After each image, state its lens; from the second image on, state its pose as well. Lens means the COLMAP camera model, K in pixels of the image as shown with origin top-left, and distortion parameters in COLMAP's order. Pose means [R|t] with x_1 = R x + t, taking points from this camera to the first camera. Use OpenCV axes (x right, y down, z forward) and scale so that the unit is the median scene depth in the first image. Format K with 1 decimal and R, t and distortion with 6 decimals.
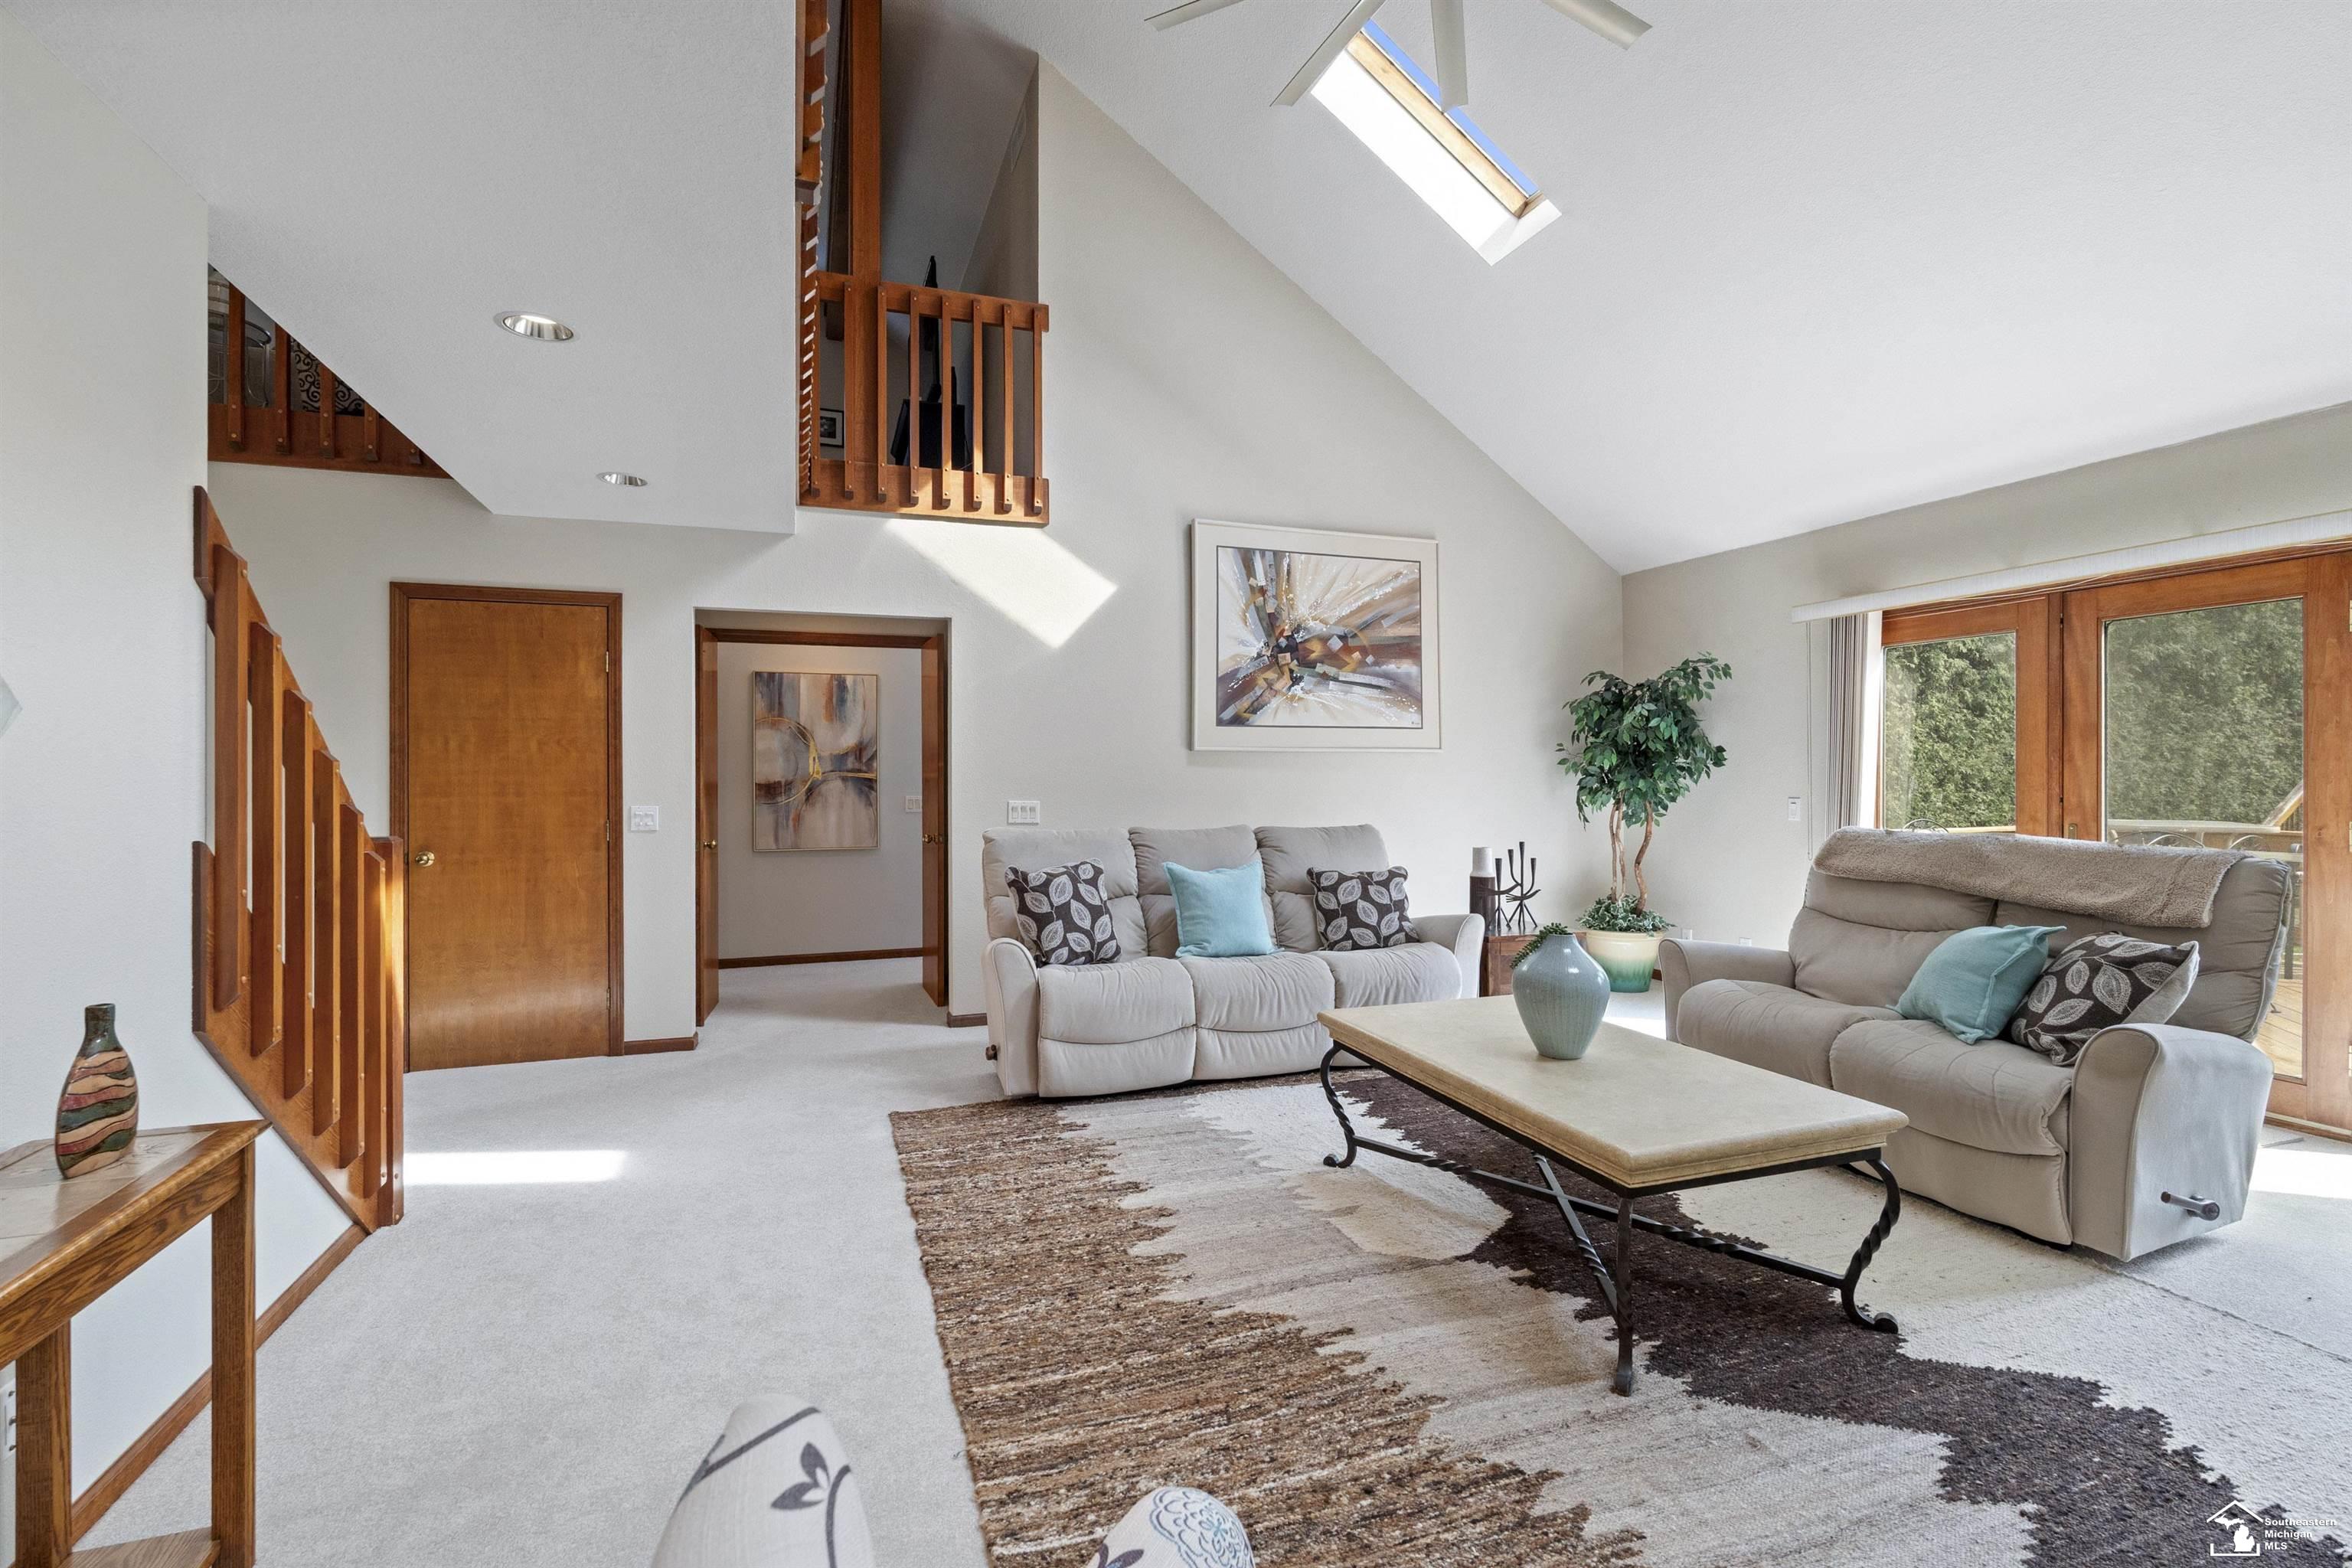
lens RADIAL K [[1032.5, 0, 1176.1], [0, 1032.5, 781.5], [0, 0, 1]] dist [-0.006518, -0.000955]
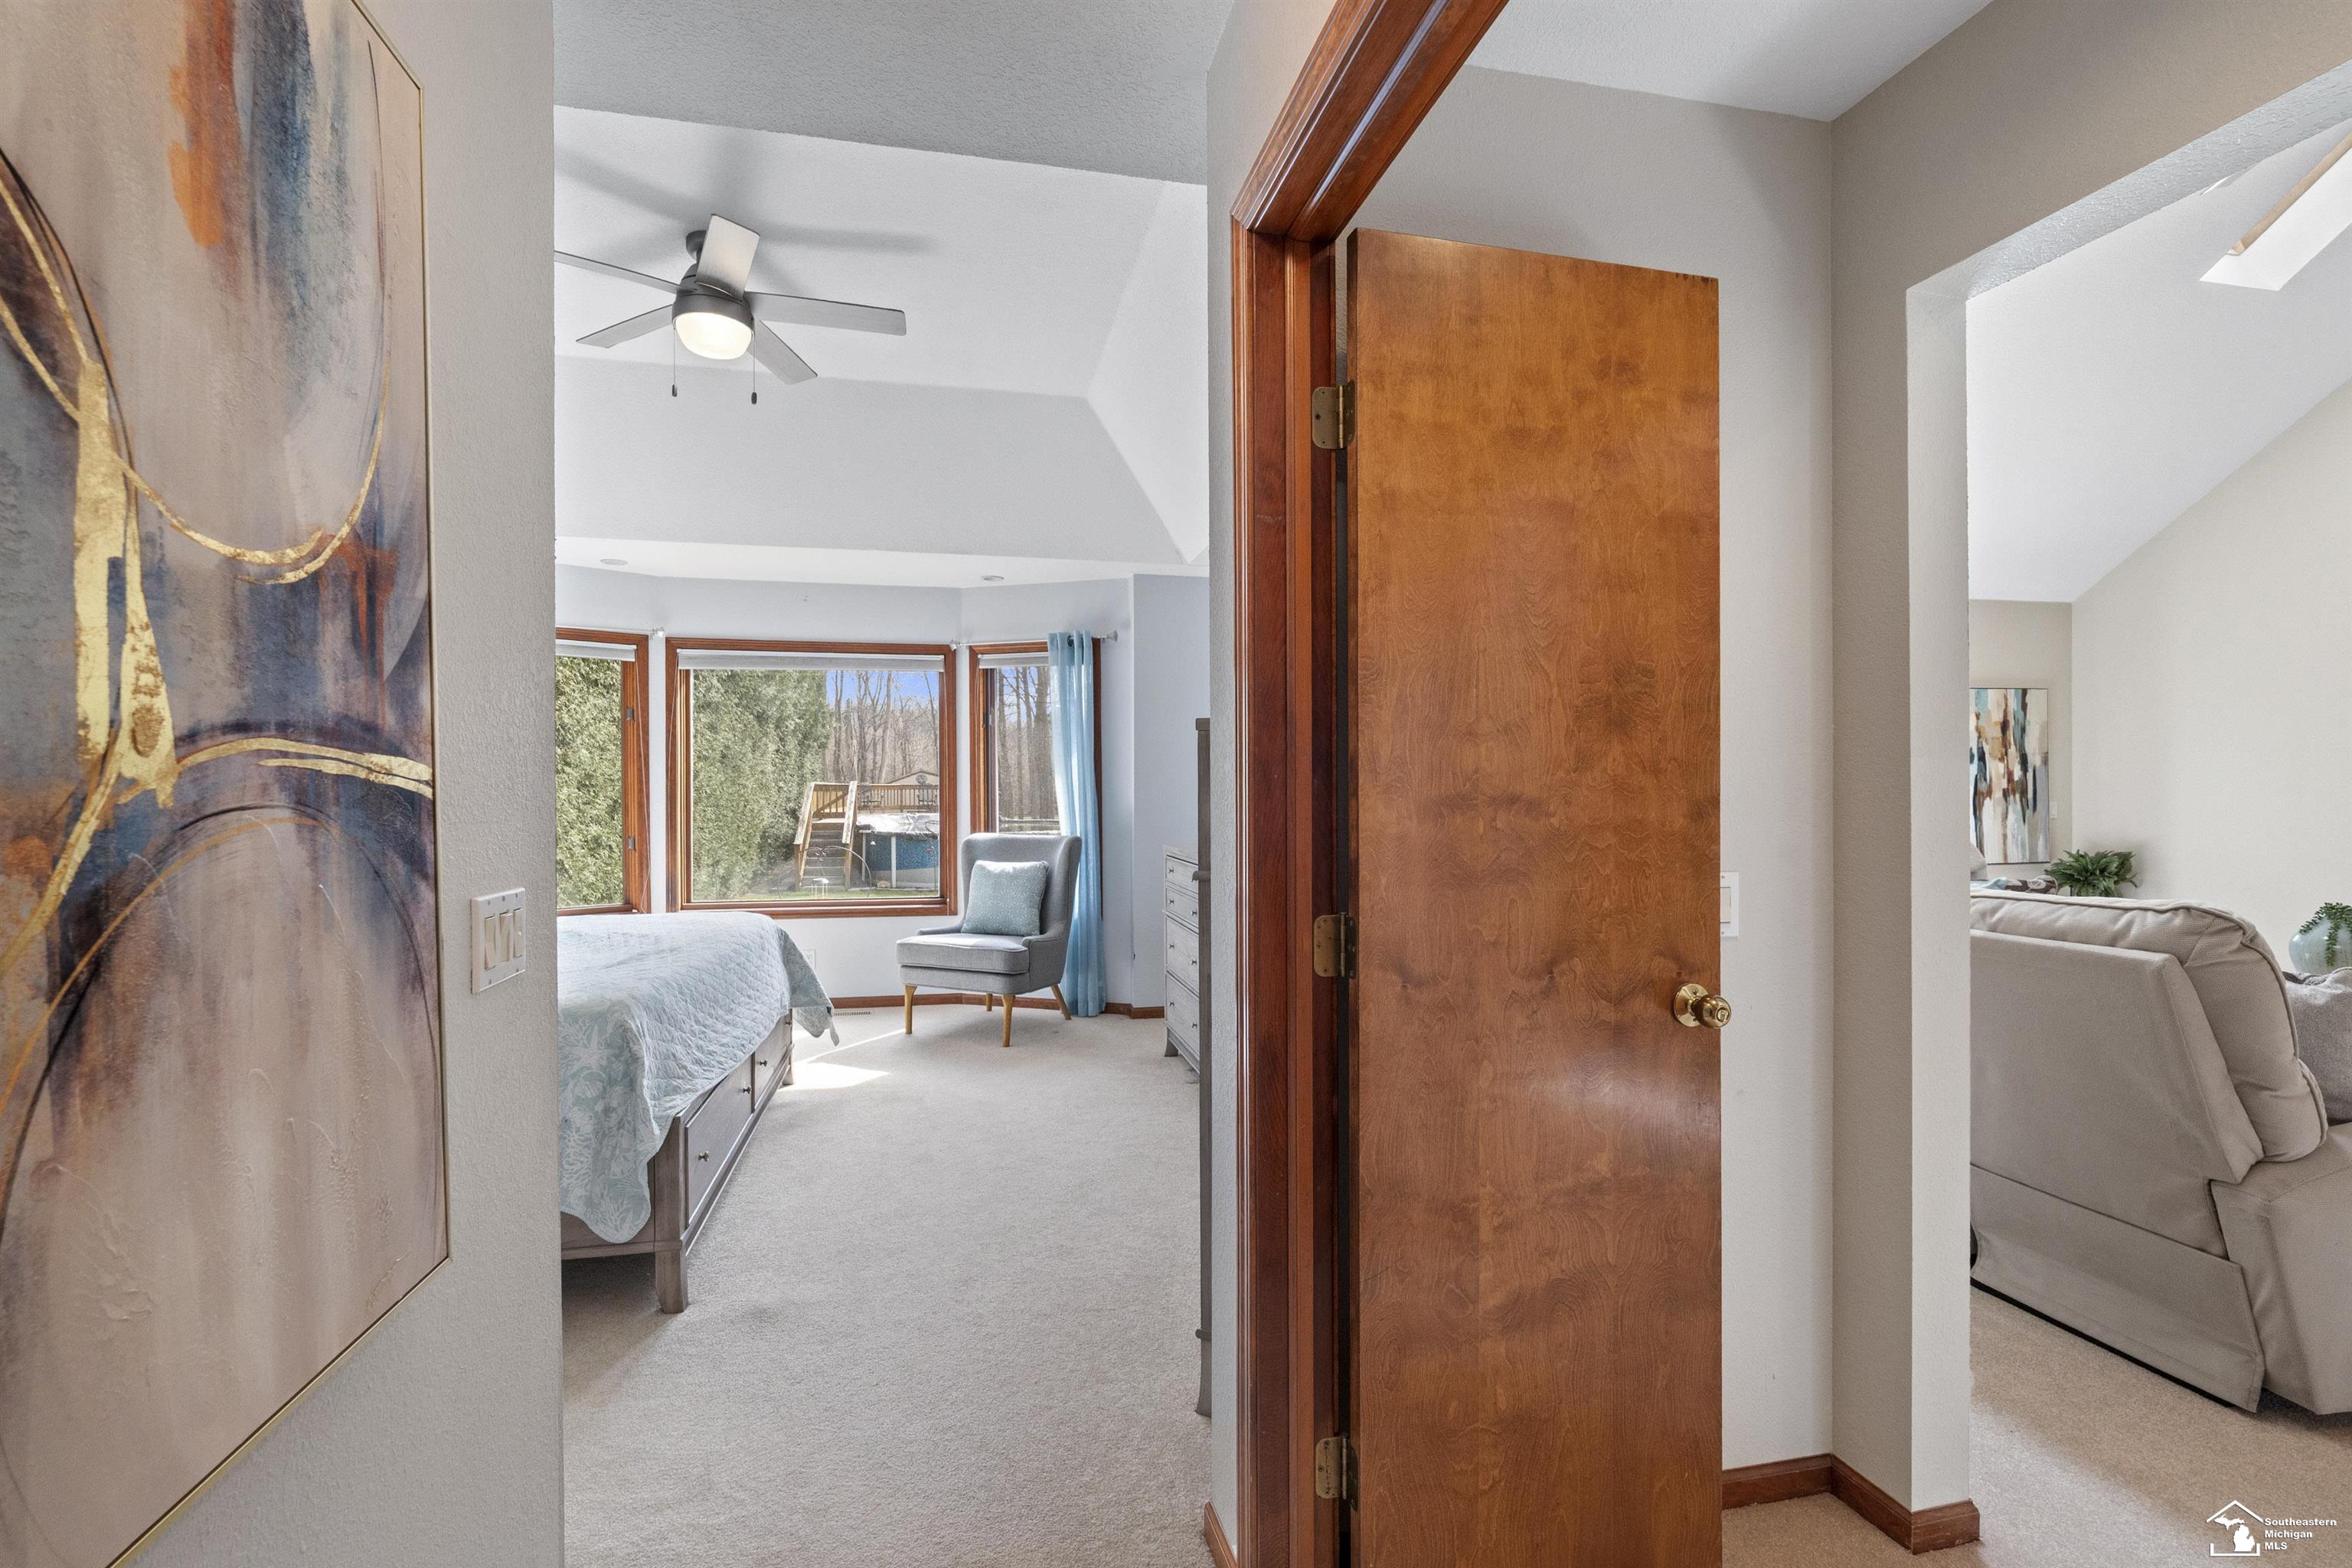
lens RADIAL K [[1032.5, 0, 1176.3], [0, 1032.5, 796.9], [0, 0, 1]] dist [-0.006518, -0.000955]
pose [[0.130806, -0.004440, 0.991398, -1.264506], [0.005506, 0.999978, 0.003752, -0.008223], [-0.991393, 0.004968, 0.130827, 2.633168]]
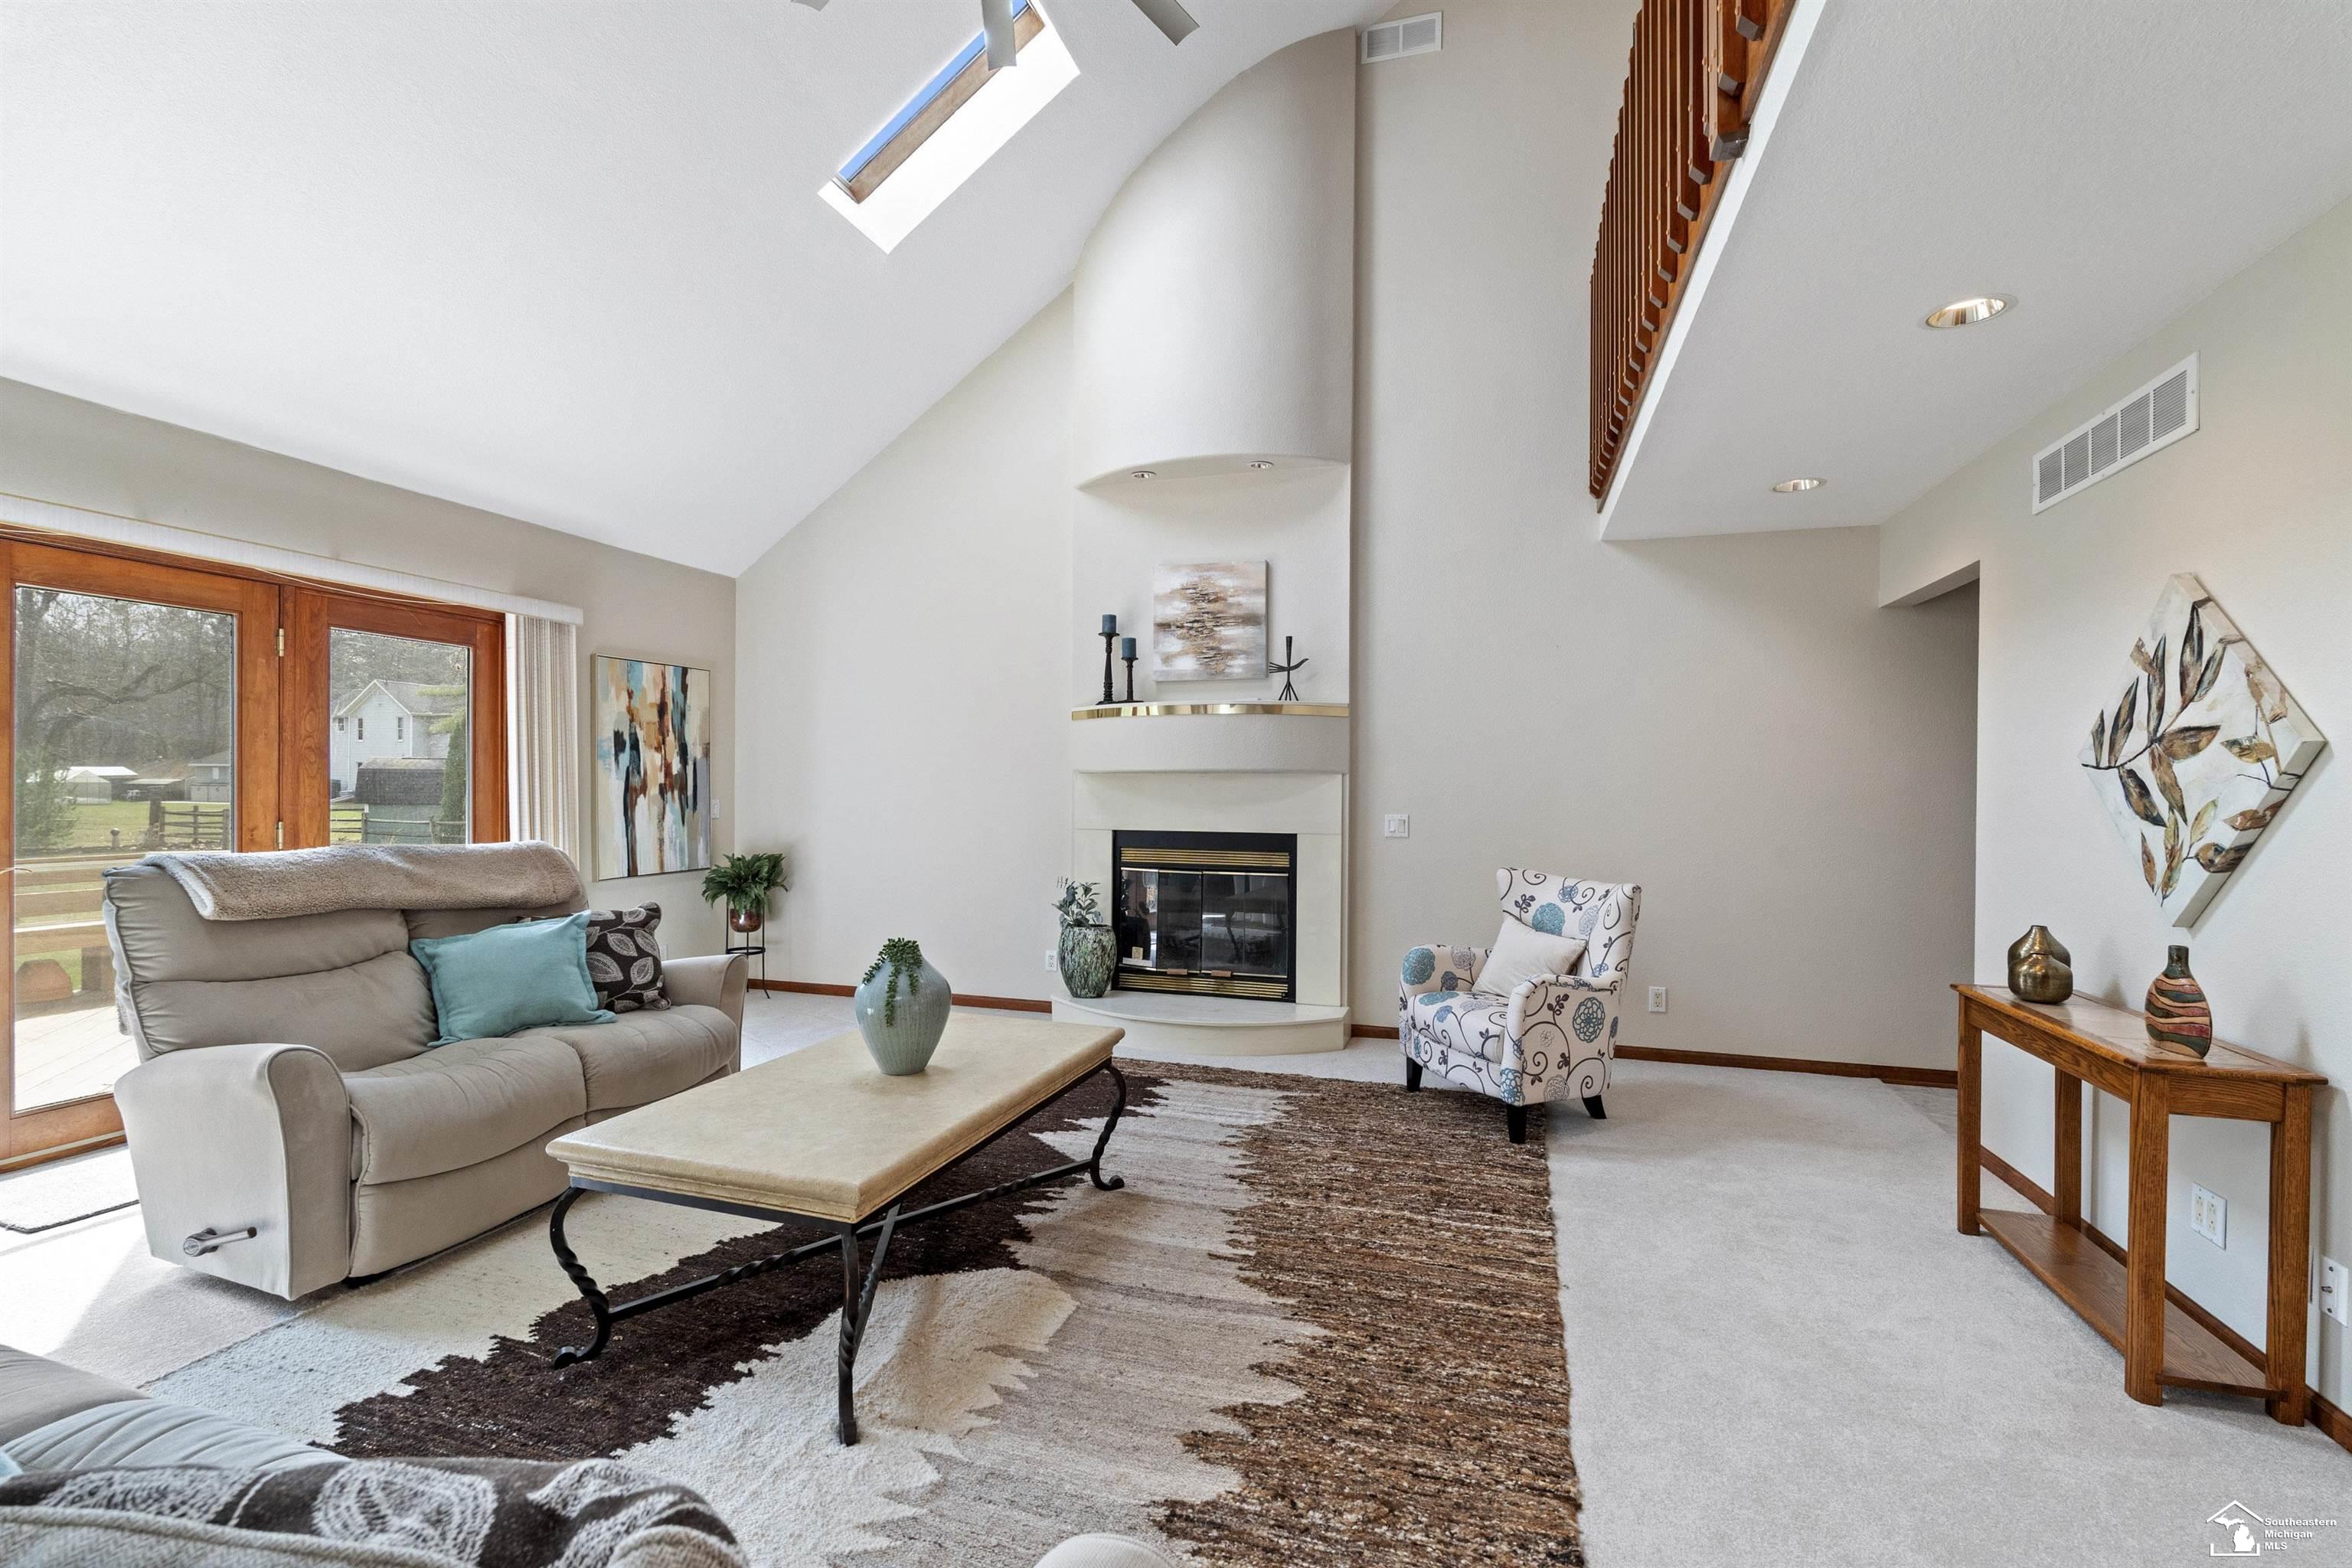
lens RADIAL K [[1032.5, 0, 1161.8], [0, 1032.5, 792.3], [0, 0, 1]] dist [-0.006518, -0.000955]
pose [[-0.788490, -0.006708, 0.615011, -0.484705], [-0.003829, 0.999975, 0.005997, -0.007119], [-0.615036, 0.002374, -0.788496, 1.860828]]
